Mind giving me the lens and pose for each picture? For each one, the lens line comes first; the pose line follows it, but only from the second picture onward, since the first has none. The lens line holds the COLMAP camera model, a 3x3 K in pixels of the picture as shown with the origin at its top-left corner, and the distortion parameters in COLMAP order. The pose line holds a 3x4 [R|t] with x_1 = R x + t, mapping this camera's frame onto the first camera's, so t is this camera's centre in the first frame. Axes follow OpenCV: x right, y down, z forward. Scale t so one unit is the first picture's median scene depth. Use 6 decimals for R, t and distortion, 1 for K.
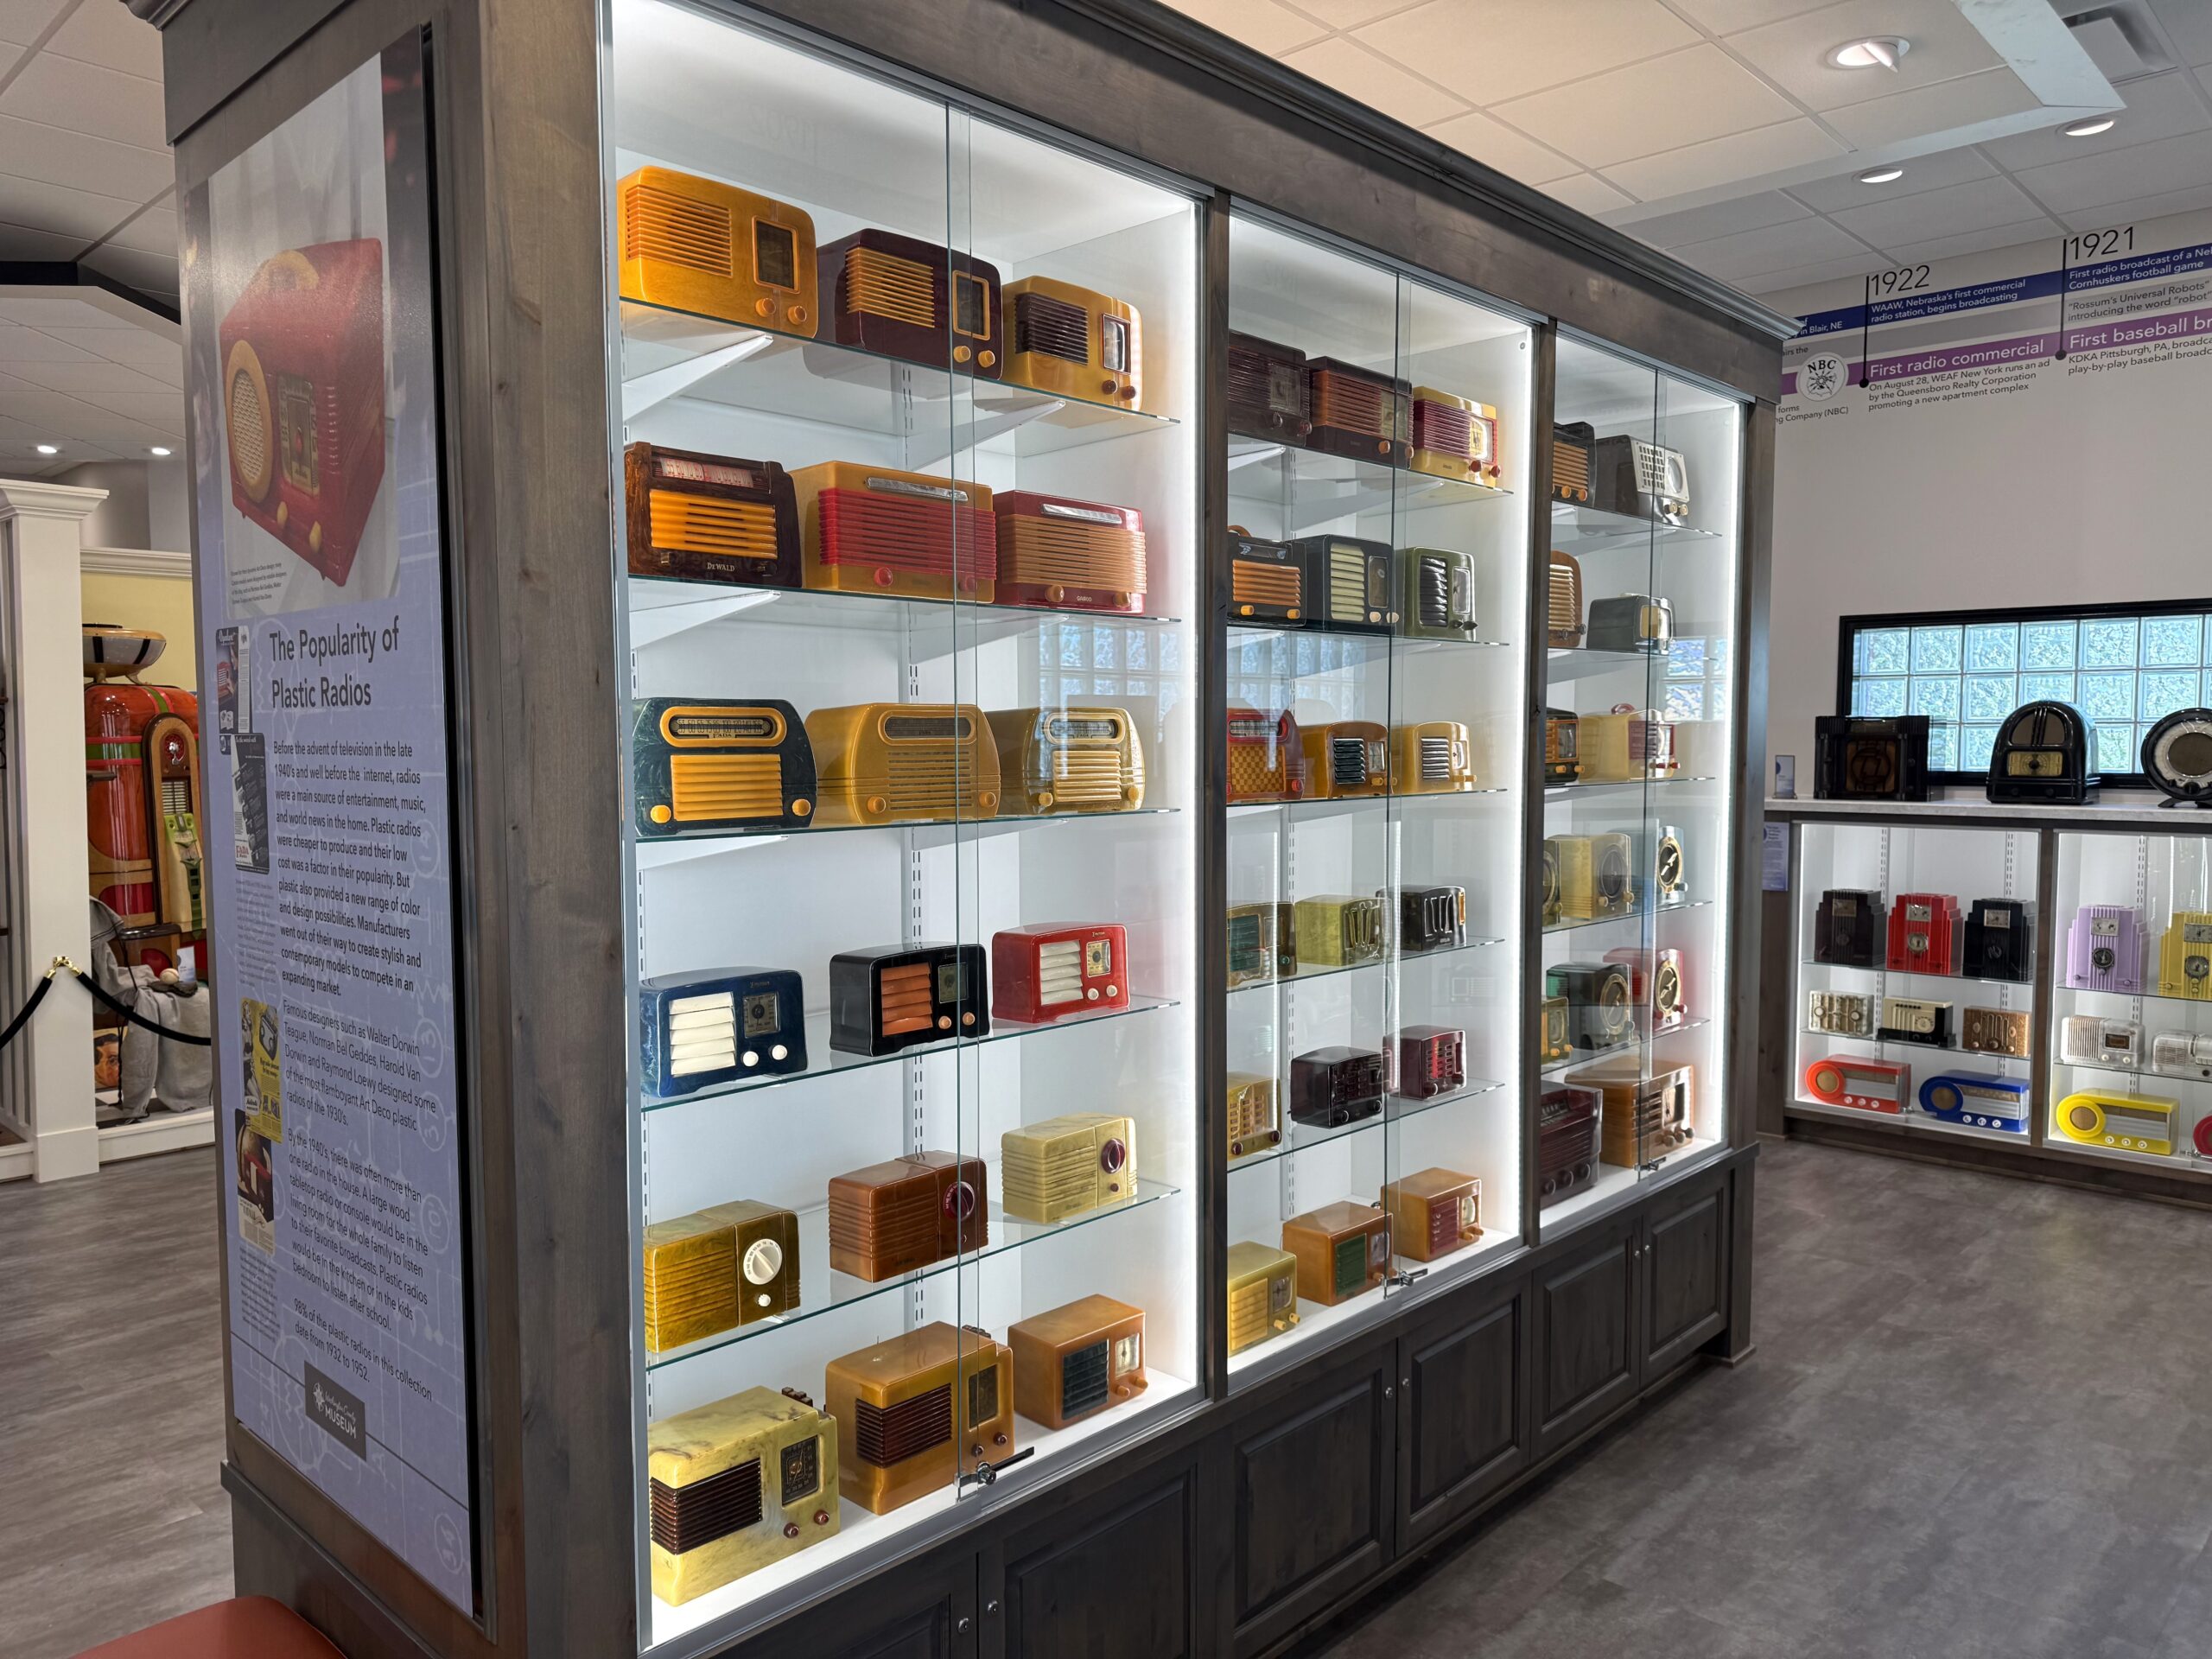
lens RADIAL K [[1564.1, 0, 1140.6], [0, 1564.1, 838.0], [0, 0, 1]] dist [0.023794, -0.020673]
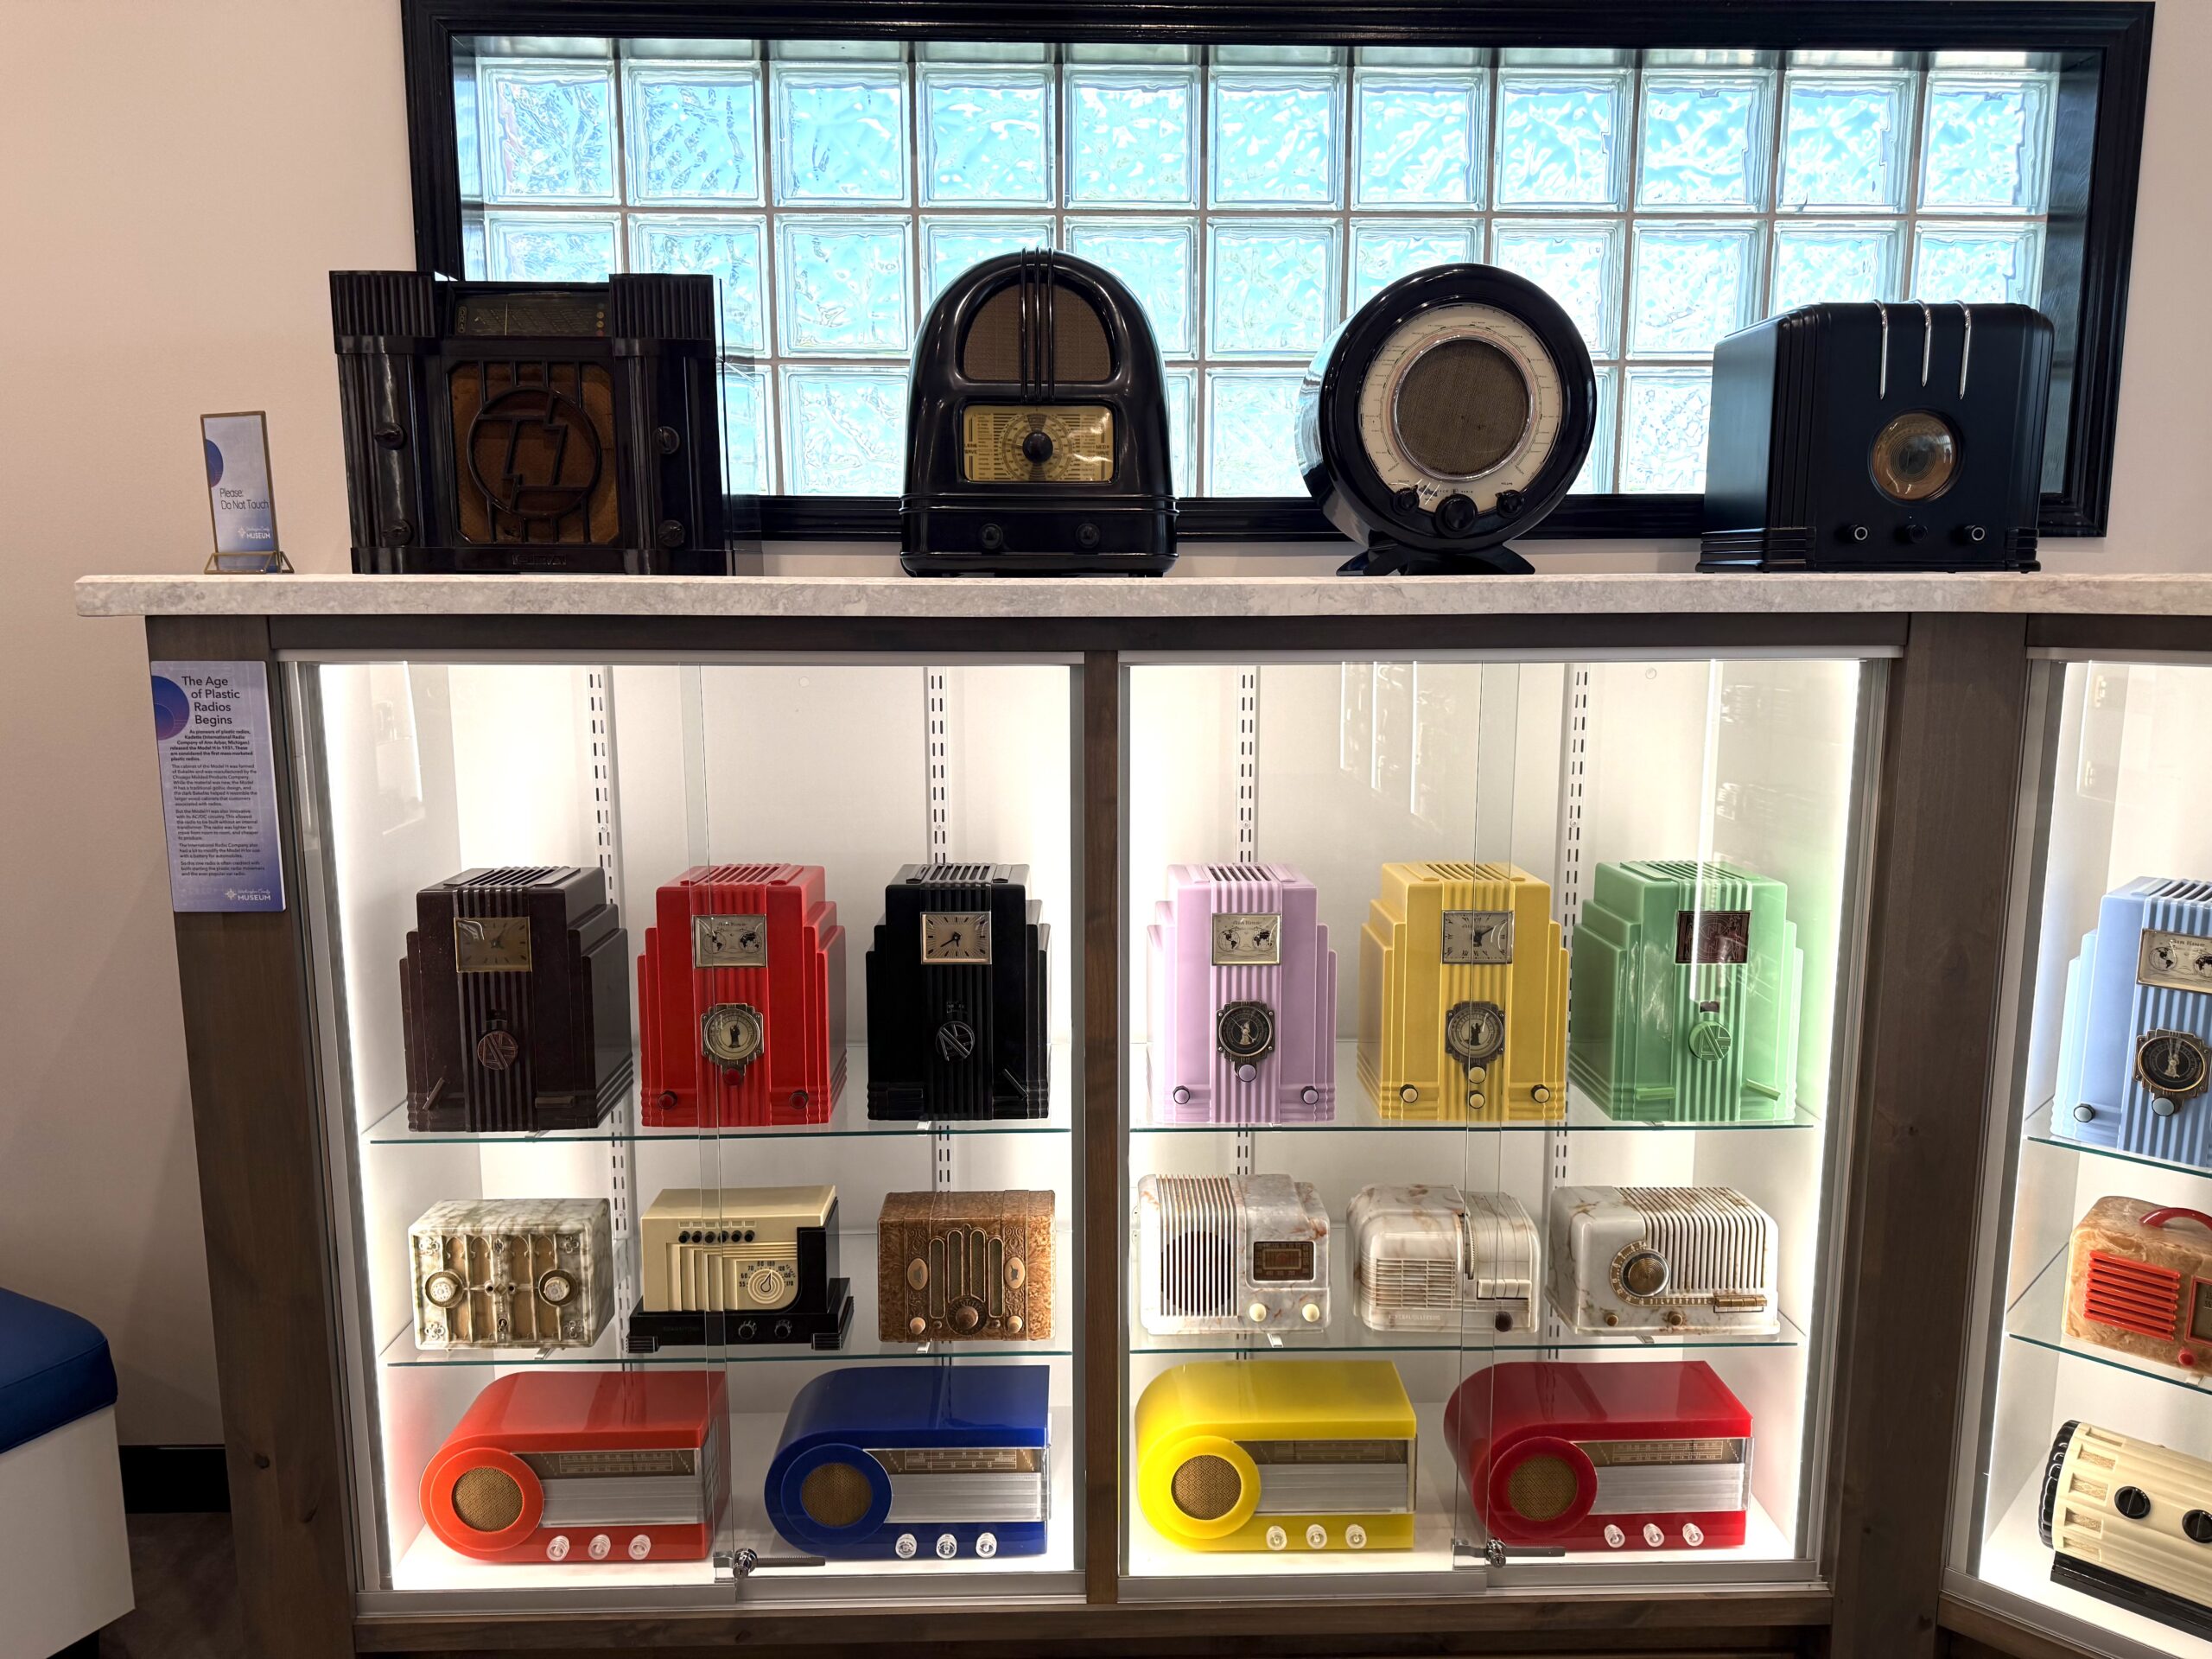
lens RADIAL K [[1564.1, 0, 1120.3], [0, 1564.1, 838.3], [0, 0, 1]] dist [0.023794, -0.020673]
pose [[0.720476, -0.105771, 0.685366, 0.339351], [0.045419, 0.993375, 0.105560, -0.001236], [-0.691991, -0.044925, 0.720507, 0.720012]]
